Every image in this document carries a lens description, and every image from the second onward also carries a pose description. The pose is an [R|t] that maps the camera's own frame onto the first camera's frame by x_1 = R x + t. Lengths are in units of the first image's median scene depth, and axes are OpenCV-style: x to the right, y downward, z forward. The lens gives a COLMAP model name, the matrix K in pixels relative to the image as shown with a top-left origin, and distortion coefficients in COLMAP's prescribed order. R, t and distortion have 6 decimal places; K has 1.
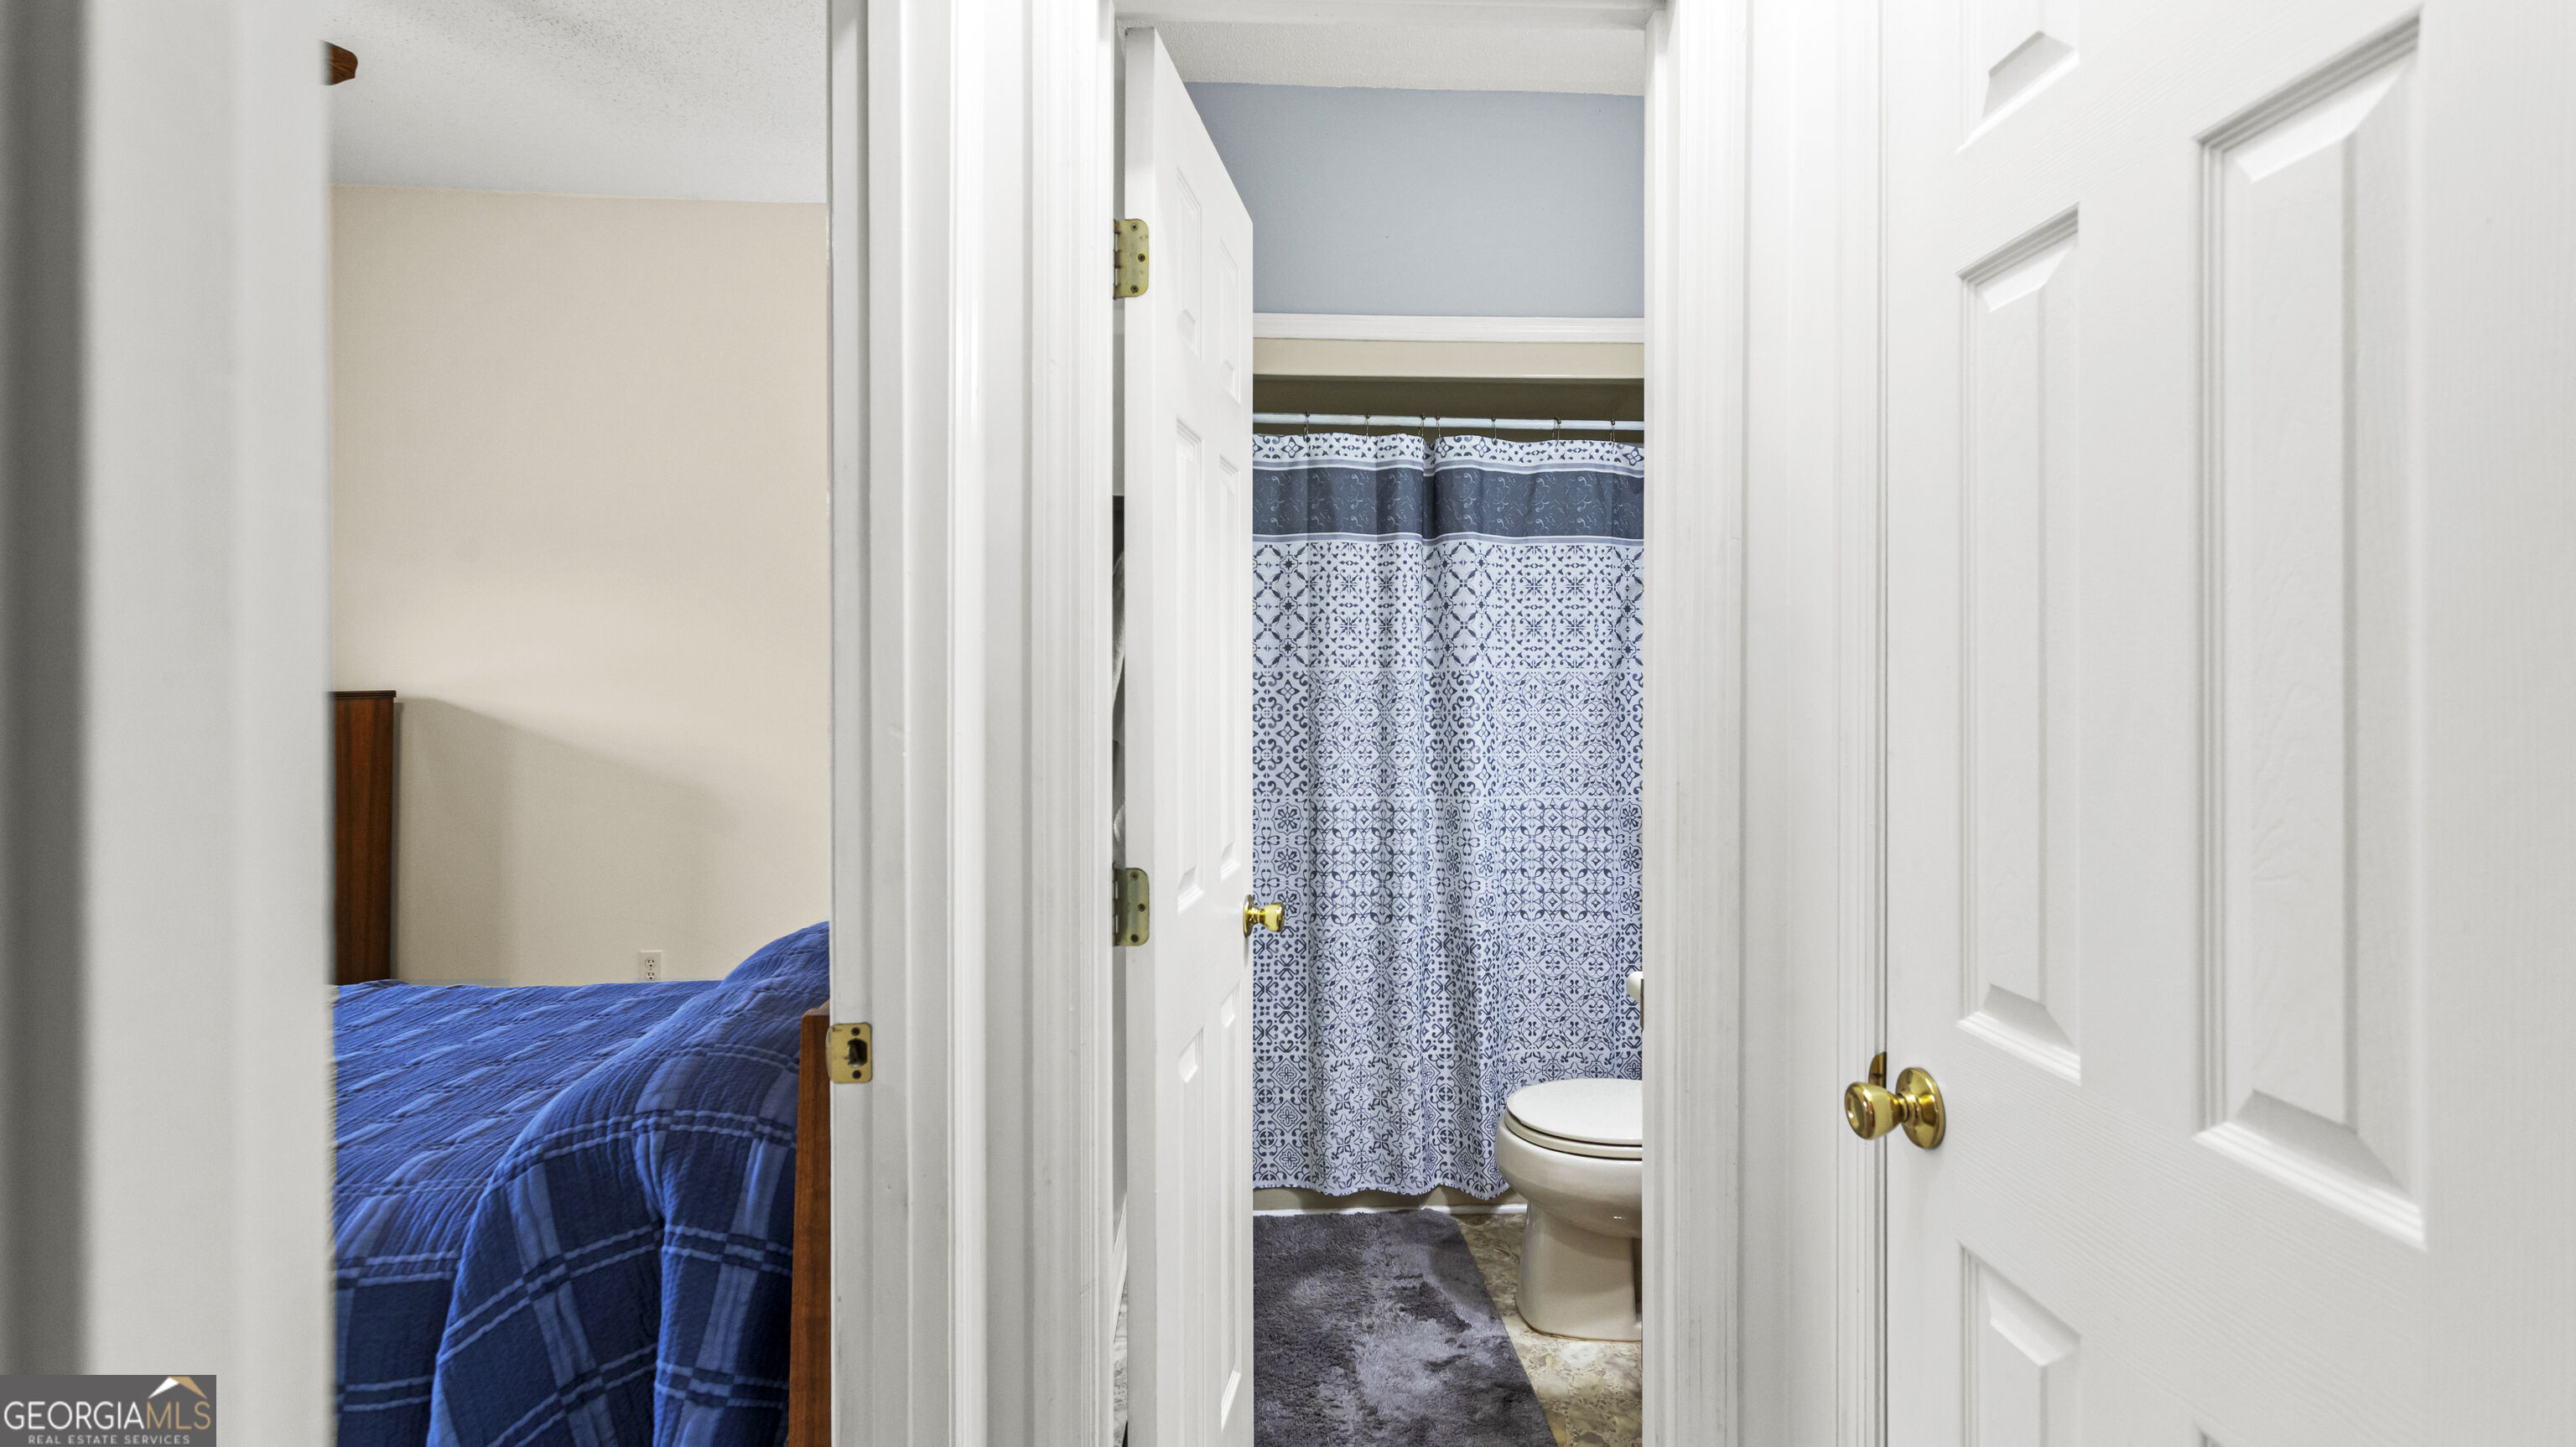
lens RADIAL K [[1234.5, 0, 1296.0], [0, 1234.5, 695.1], [0, 0, 1]] dist [0.001250, 0.001114]
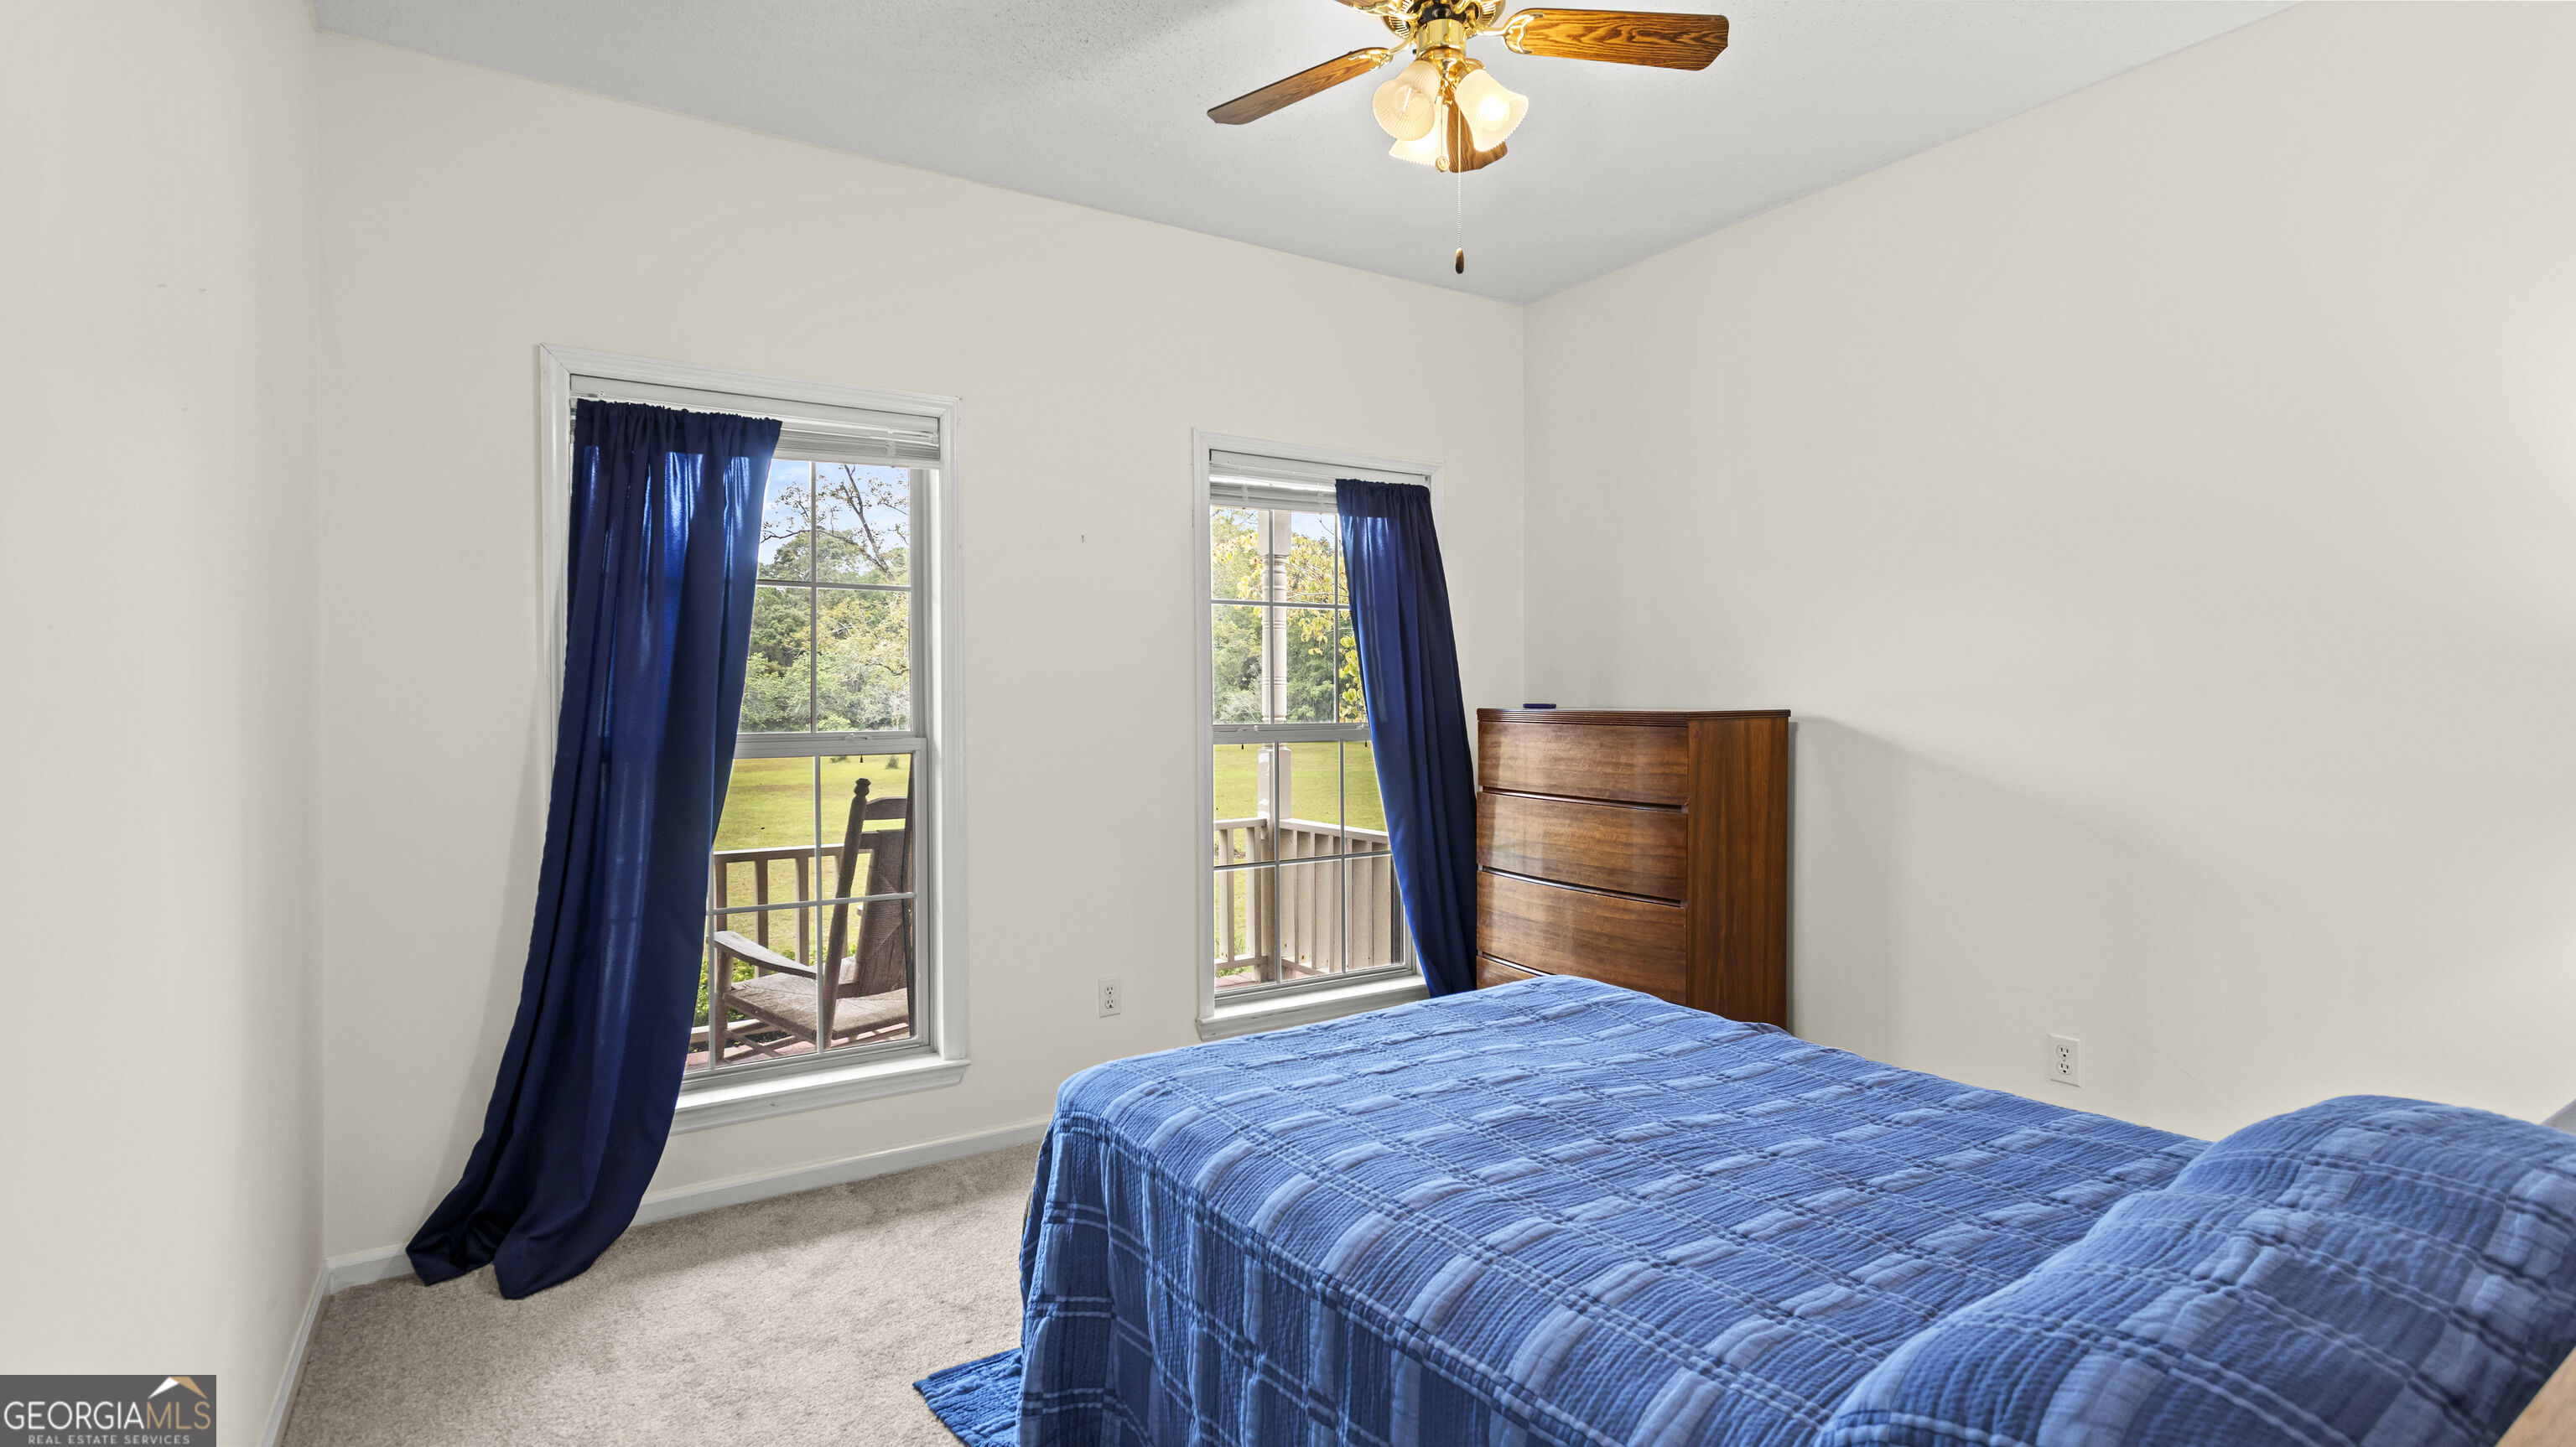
lens RADIAL K [[1234.5, 0, 1296.0], [0, 1234.5, 695.1], [0, 0, 1]] dist [0.001250, 0.001114]
pose [[0.508815, -0.008269, -0.860836, -0.161296], [-0.003974, 0.999921, -0.011954, -0.004005], [0.860867, 0.009503, 0.508742, 0.309716]]
